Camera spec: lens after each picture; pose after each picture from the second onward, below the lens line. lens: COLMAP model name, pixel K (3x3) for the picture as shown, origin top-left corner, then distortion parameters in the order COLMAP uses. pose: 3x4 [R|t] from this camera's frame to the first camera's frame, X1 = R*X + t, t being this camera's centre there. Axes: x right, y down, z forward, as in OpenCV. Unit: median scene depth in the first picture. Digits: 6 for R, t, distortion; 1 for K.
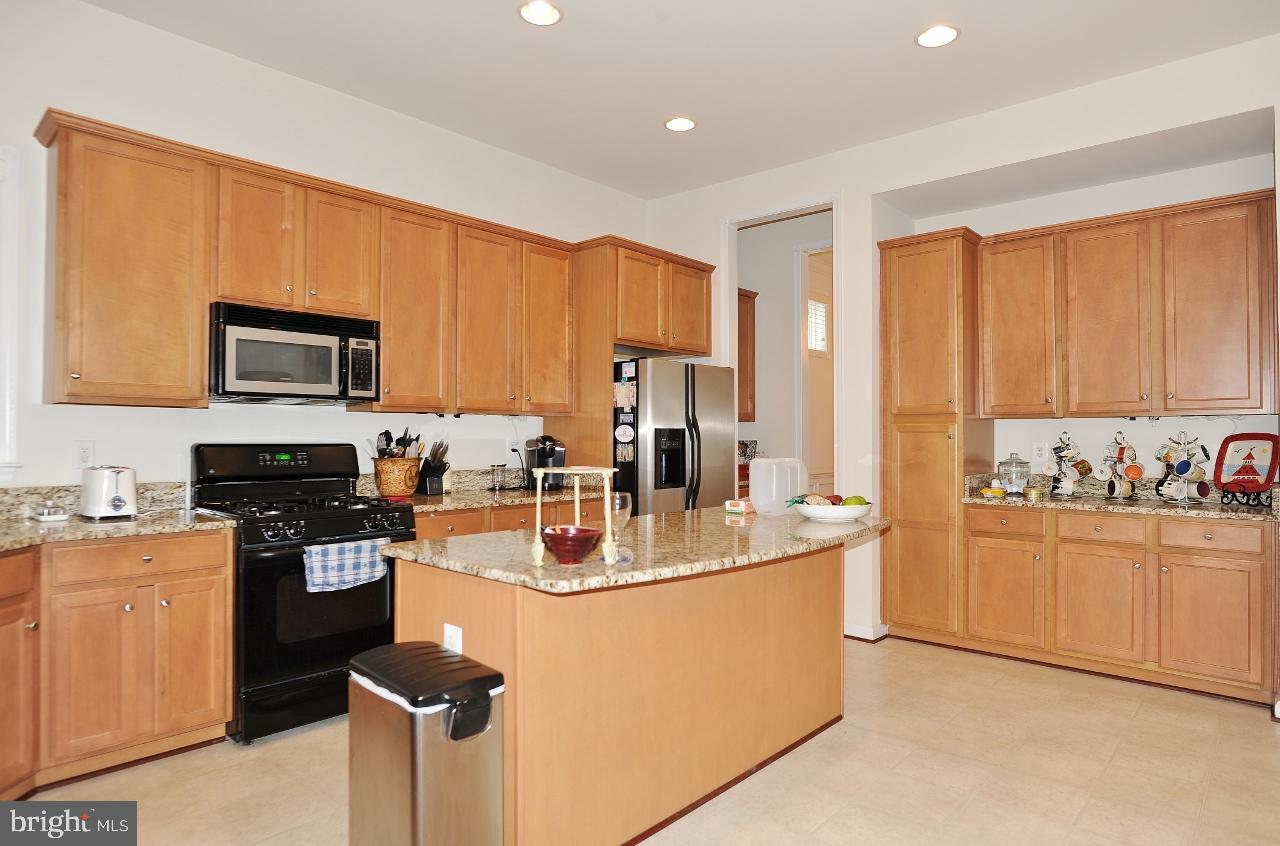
lens RADIAL K [[732.4, 0, 643.7], [0, 732.4, 422.6], [0, 0, 1]] dist [-0.043890, 0.010685]
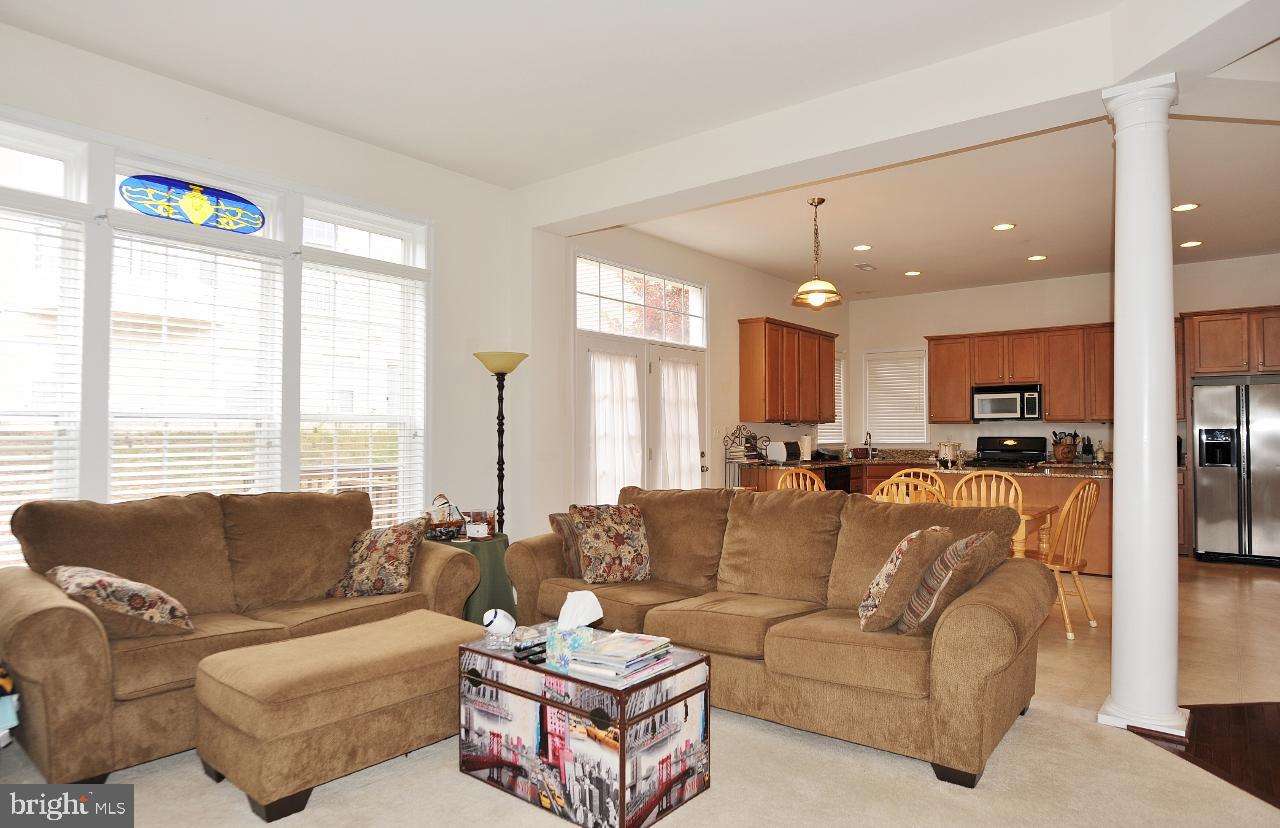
lens RADIAL K [[748.9, 0, 646.6], [0, 748.9, 411.2], [0, 0, 1]] dist [-0.018442, -0.000338]
pose [[0.068820, -0.032005, -0.997116, 1.931002], [0.014667, 0.999410, -0.031066, 0.001506], [0.997521, -0.012487, 0.069249, -0.411746]]
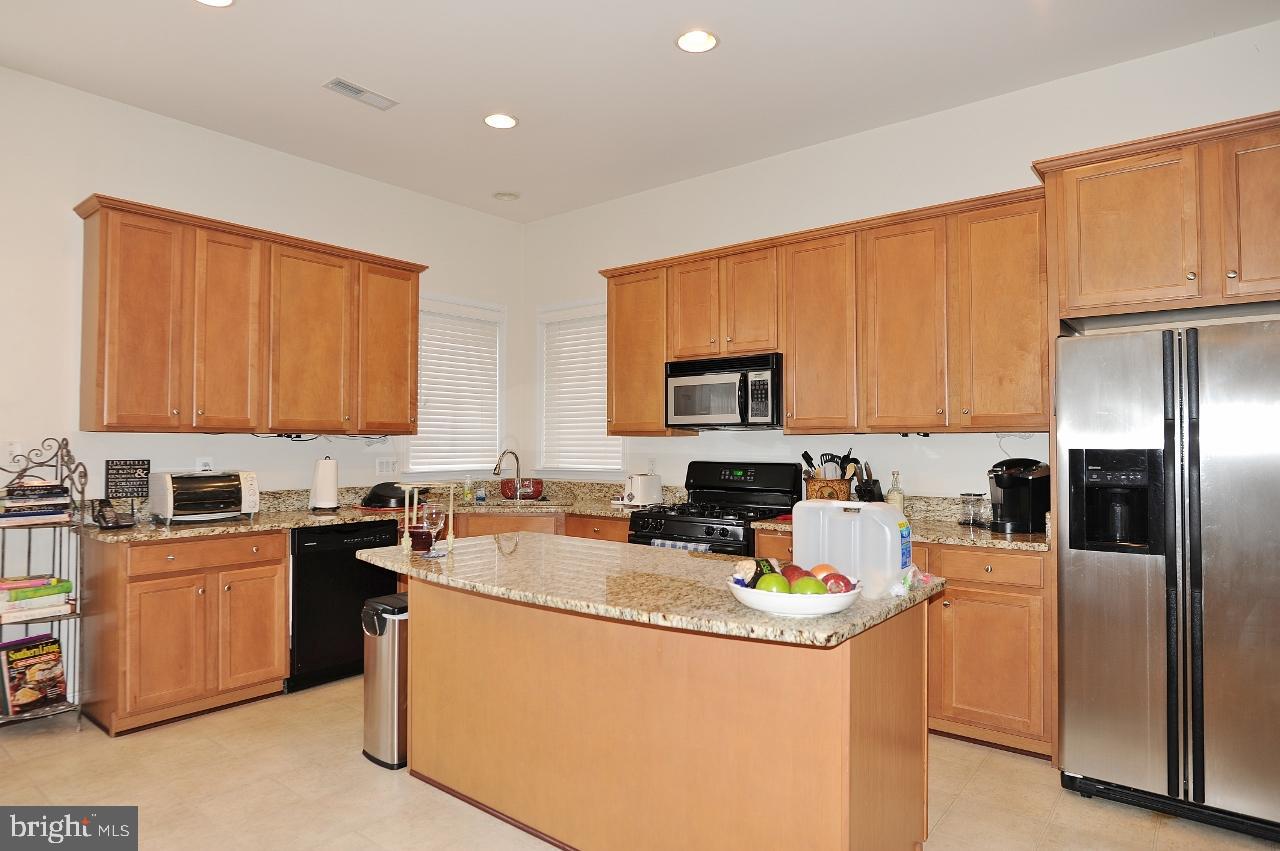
lens RADIAL K [[732.4, 0, 638.9], [0, 732.4, 419.6], [0, 0, 1]] dist [-0.043890, 0.010685]
pose [[0.057713, -0.038658, -0.997584, 0.736890], [0.014236, 0.999180, -0.037896, 0.000811], [0.998232, -0.012015, 0.058216, 0.742194]]
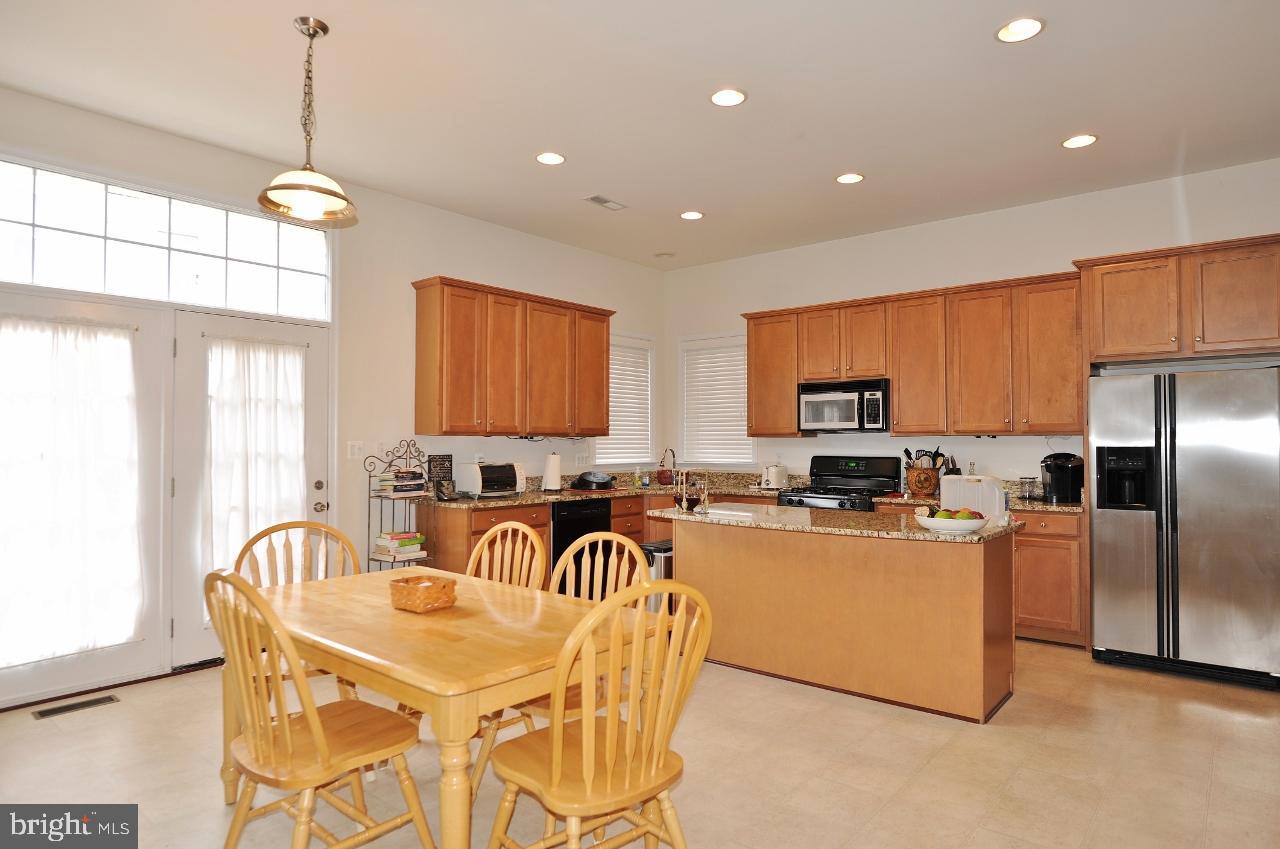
lens RADIAL K [[732.4, 0, 636.9], [0, 732.4, 420.1], [0, 0, 1]] dist [-0.043890, 0.010685]
pose [[0.033287, -0.035865, -0.998802, 1.191132], [0.014208, 0.999272, -0.035409, -0.003196], [0.999345, -0.013013, 0.033773, 0.424589]]
